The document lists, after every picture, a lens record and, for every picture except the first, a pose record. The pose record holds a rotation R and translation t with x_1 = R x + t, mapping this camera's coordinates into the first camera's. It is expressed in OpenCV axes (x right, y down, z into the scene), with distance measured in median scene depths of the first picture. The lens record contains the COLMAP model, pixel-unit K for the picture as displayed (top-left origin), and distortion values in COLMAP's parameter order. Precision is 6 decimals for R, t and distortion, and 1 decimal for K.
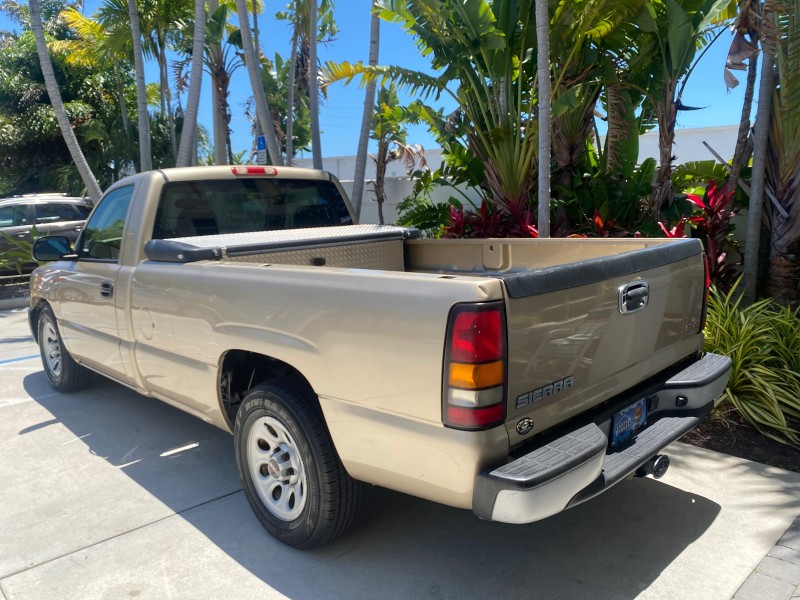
lens RADIAL K [[616.0, 0, 400.8], [0, 616.0, 299.8], [0, 0, 1]] dist [0.000806, -0.000121]
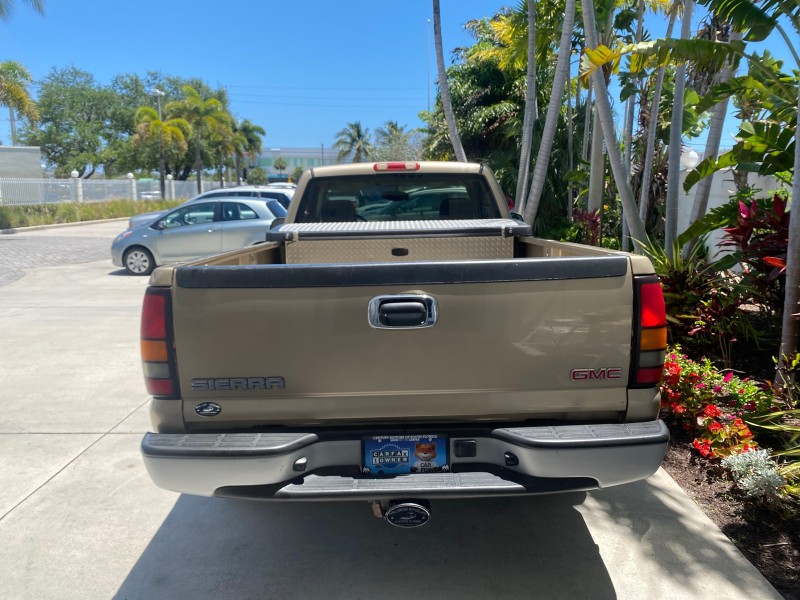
lens RADIAL K [[618.4, 0, 399.0], [0, 618.4, 296.1], [0, 0, 1]] dist [-0.000533, 0.004805]
pose [[0.721265, 0.126885, -0.680939, 0.404905], [-0.119248, 0.991147, 0.058378, -0.032567], [0.682317, 0.039094, 0.730010, 0.151404]]
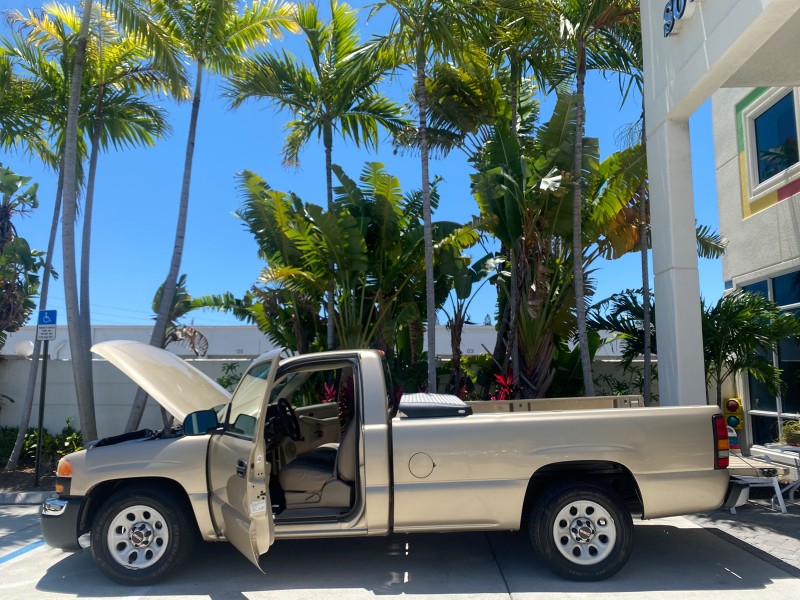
lens RADIAL K [[618.5, 0, 397.6], [0, 618.5, 299.9], [0, 0, 1]] dist [0.005546, -0.003180]
pose [[0.714419, 0.094760, 0.693272, -0.857949], [0.111320, 0.962776, -0.246314, 0.009822], [-0.690807, 0.253146, 0.677276, 0.020558]]
